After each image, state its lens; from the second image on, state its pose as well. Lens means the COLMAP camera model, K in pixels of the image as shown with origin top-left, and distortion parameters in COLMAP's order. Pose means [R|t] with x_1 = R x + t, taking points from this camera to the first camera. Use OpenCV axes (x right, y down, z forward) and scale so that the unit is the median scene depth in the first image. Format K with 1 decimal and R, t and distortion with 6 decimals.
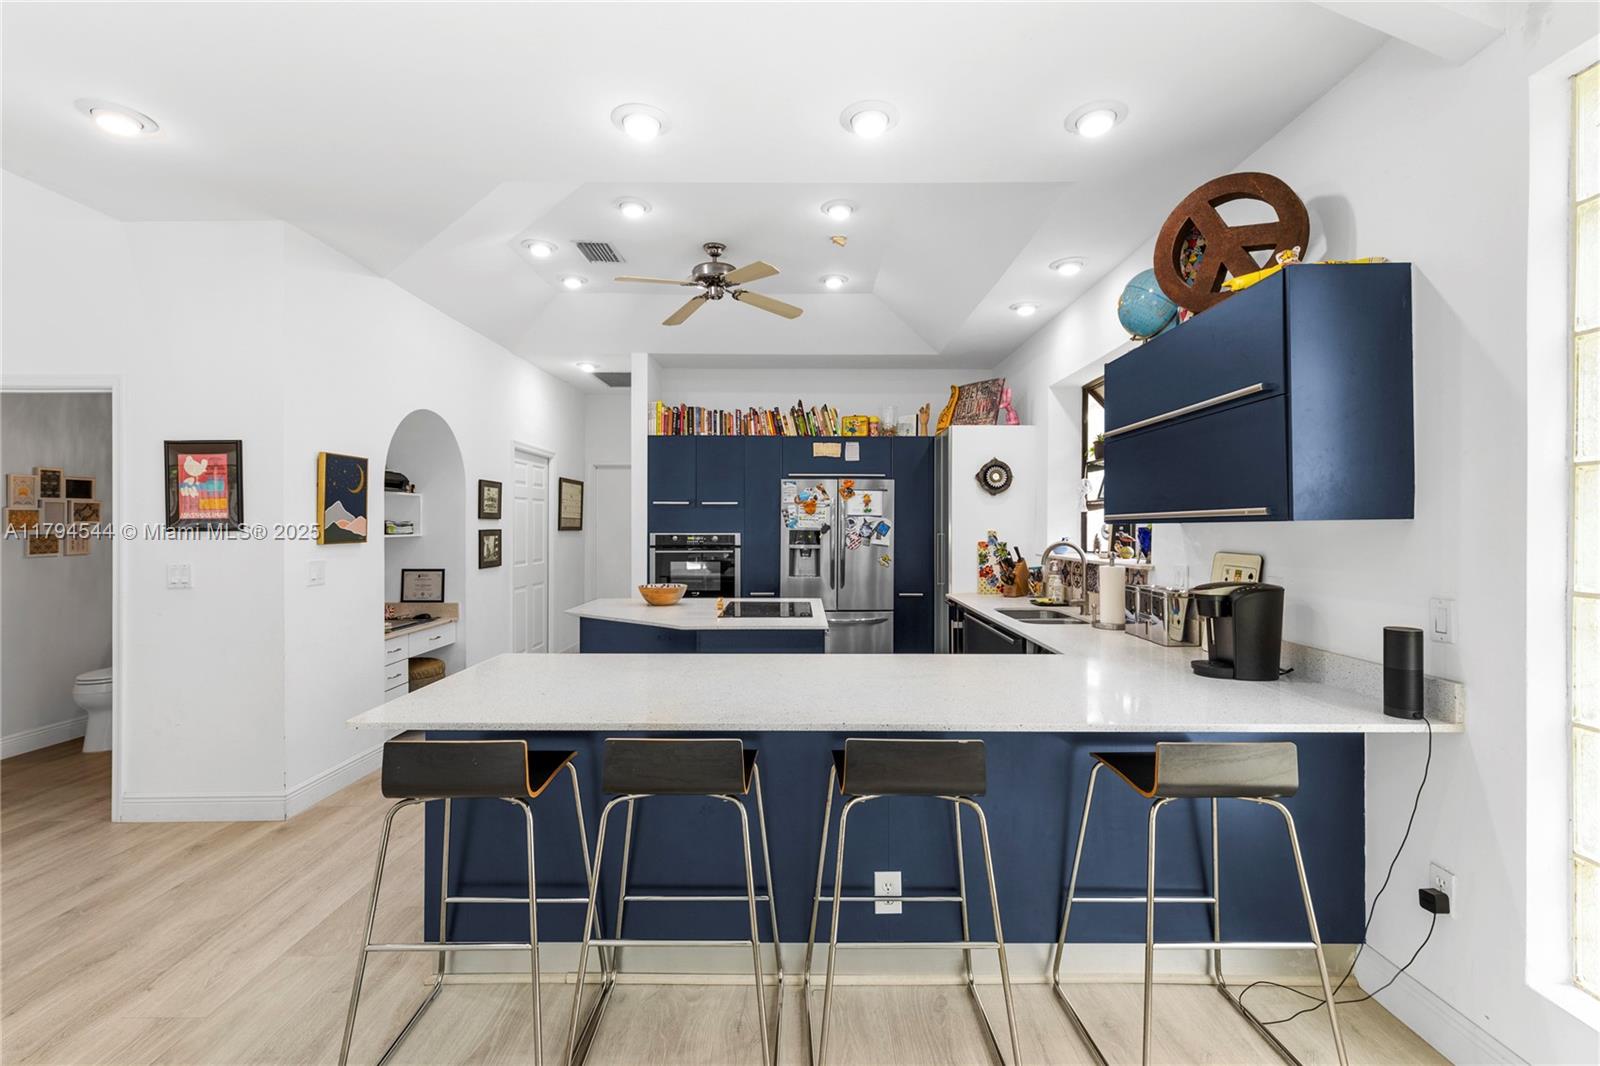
lens RADIAL K [[729.8, 0, 816.6], [0, 729.8, 524.4], [0, 0, 1]] dist [0.006014, -0.000699]
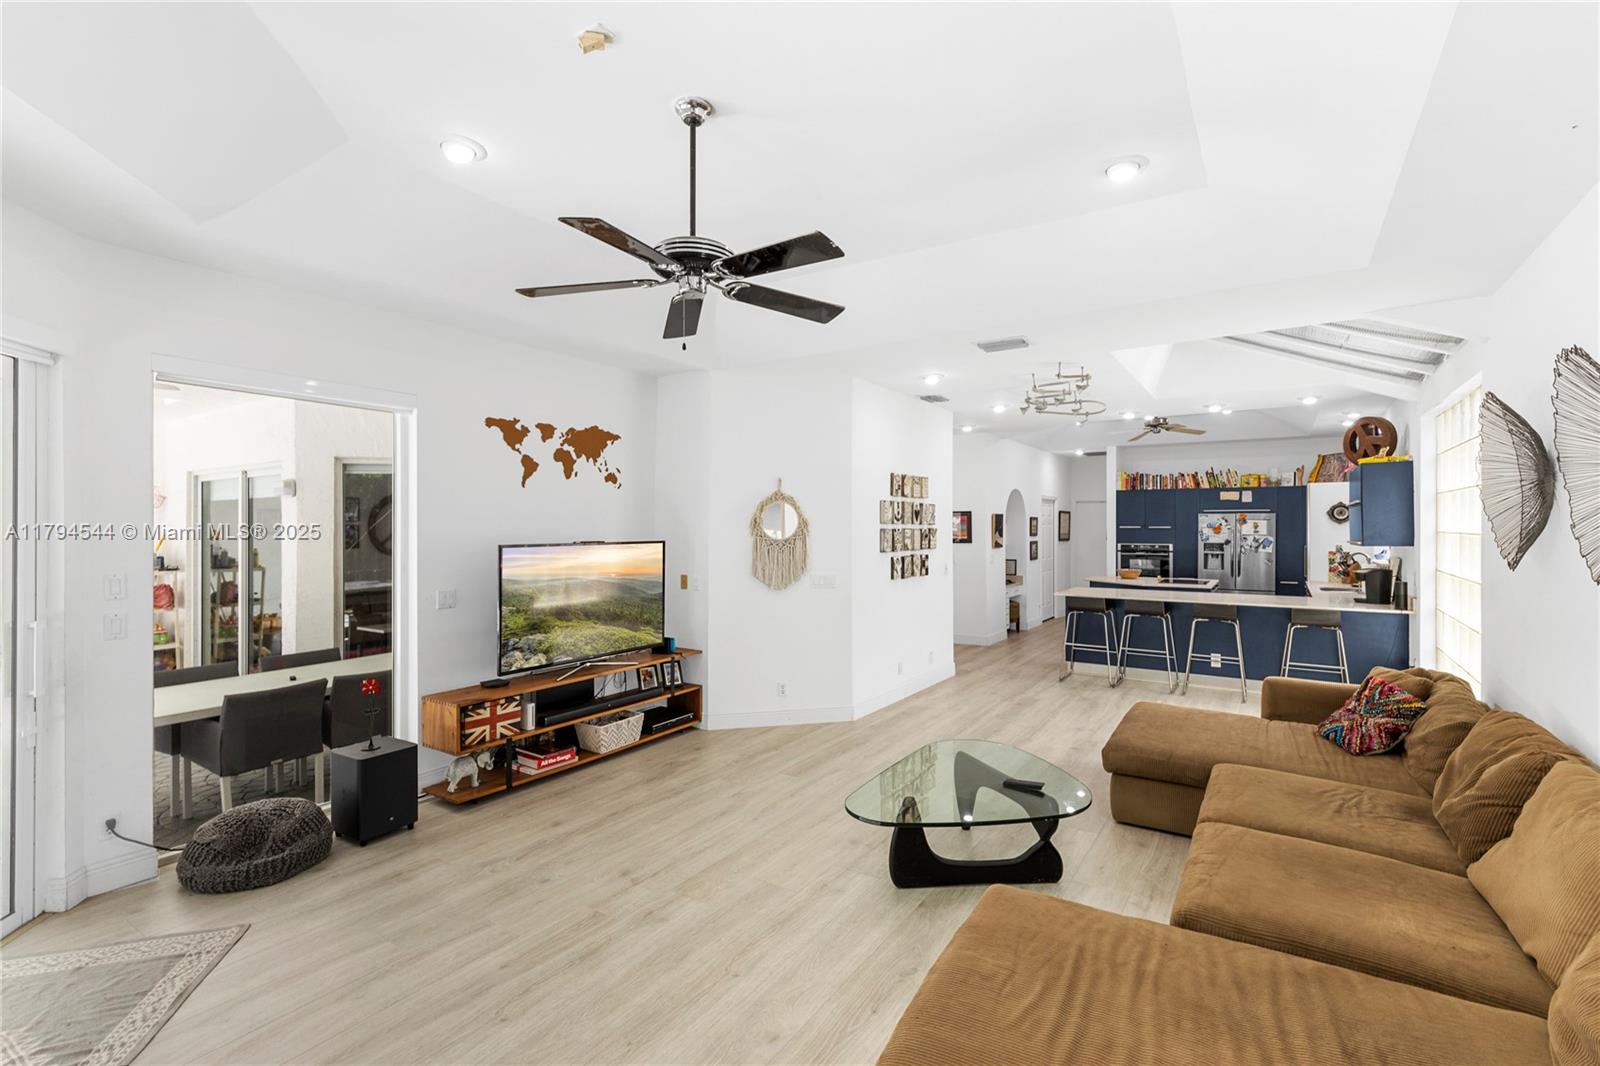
lens RADIAL K [[729.8, 0, 797.9], [0, 729.8, 536.6], [0, 0, 1]] dist [0.006014, -0.000699]
pose [[0.828116, 0.005628, -0.560528, 0.141317], [0.002285, 0.999907, 0.013417, -0.033232], [0.560552, -0.012392, 0.828027, -1.009183]]
